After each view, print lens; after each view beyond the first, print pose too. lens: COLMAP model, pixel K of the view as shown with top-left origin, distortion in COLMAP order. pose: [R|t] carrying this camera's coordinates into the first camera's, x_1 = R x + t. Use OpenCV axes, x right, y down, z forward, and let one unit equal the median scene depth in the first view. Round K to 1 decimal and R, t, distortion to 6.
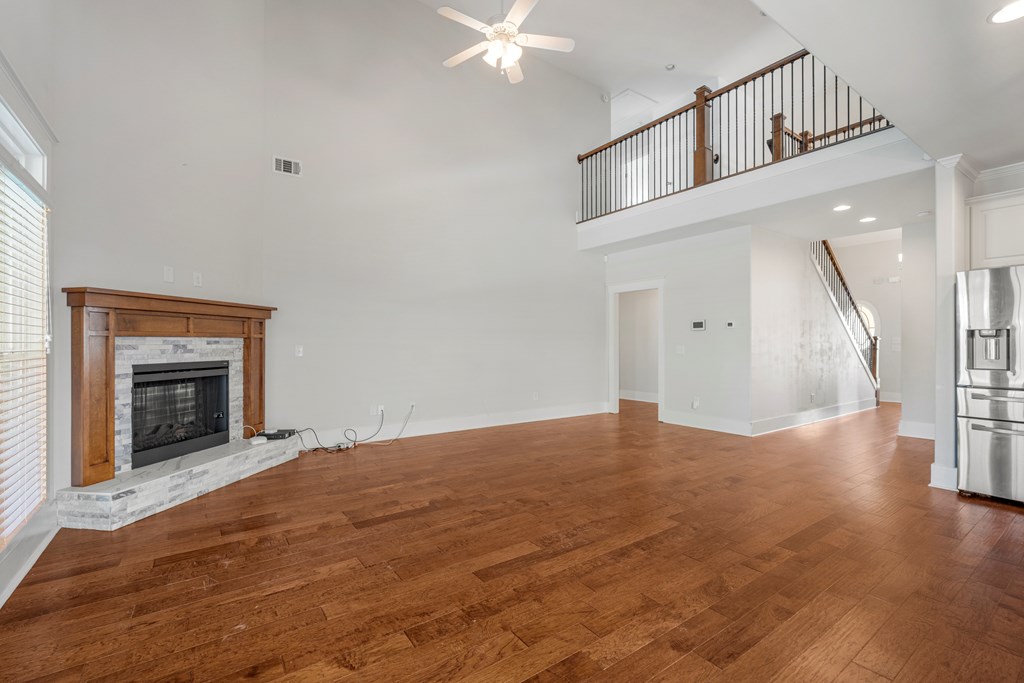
lens RADIAL K [[450.9, 0, 508.8], [0, 450.9, 343.7], [0, 0, 1]] dist [0.002065, 0.000575]
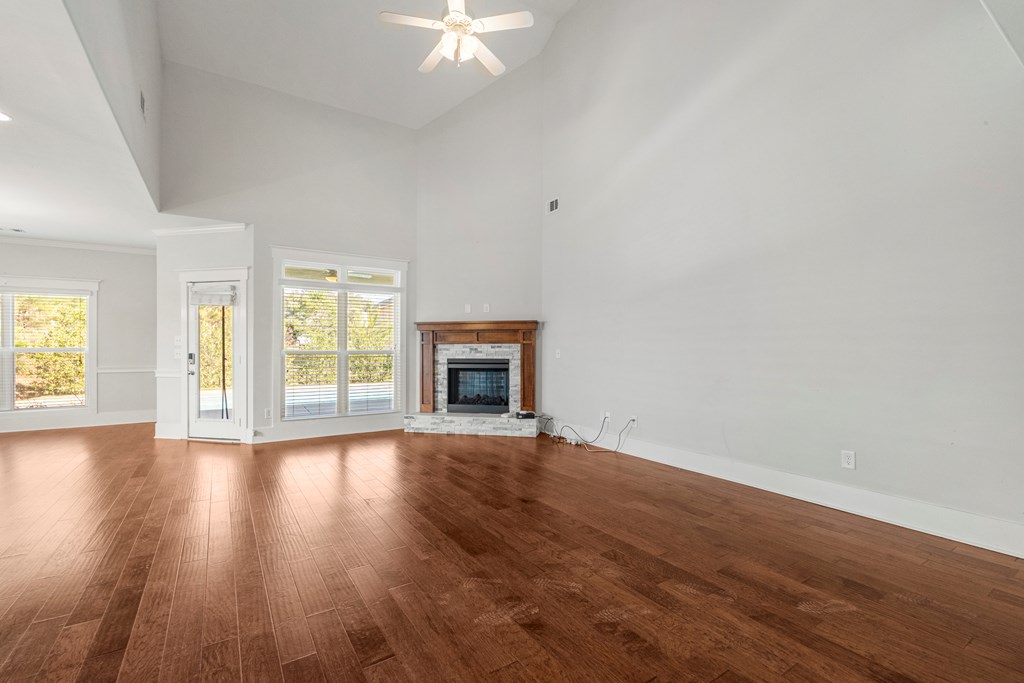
lens RADIAL K [[450.9, 0, 508.4], [0, 450.9, 346.6], [0, 0, 1]] dist [0.002065, 0.000575]
pose [[-0.041749, -0.004487, -0.999118, 1.074824], [-0.000440, 0.999990, -0.004473, 0.003890], [0.999128, 0.000253, -0.041751, 1.313330]]
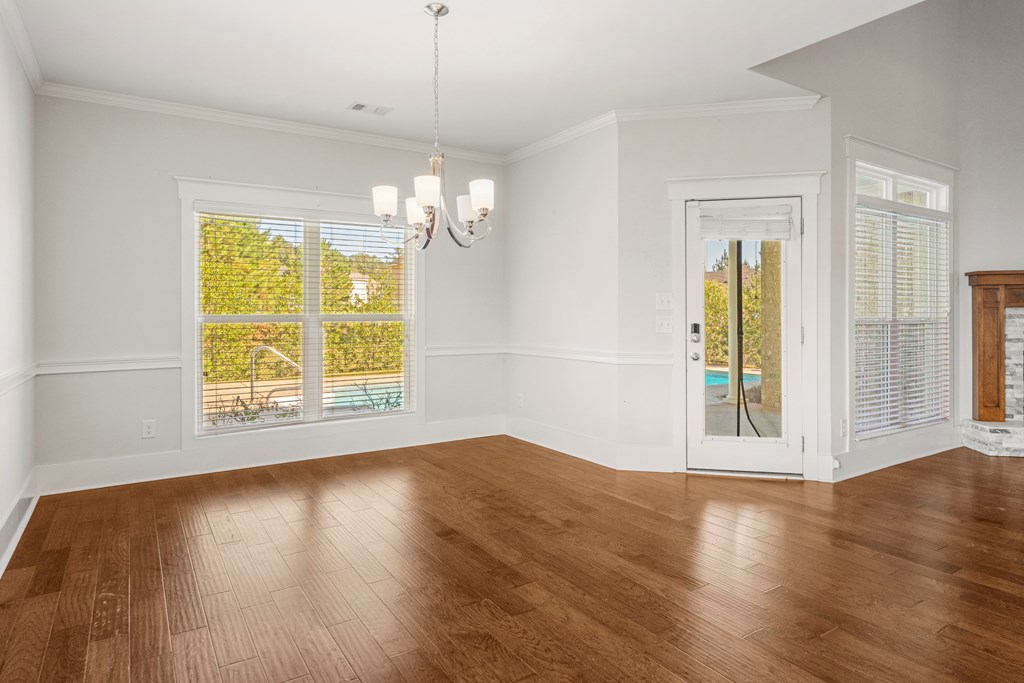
lens RADIAL K [[578.2, 0, 515.2], [0, 578.2, 313.4], [0, 0, 1]] dist [0.003141, 0.000681]
pose [[-0.040315, -0.005142, -0.999174, 0.707662], [0.001470, 0.999985, -0.005205, 0.005968], [0.999186, -0.001678, -0.040307, -0.252946]]
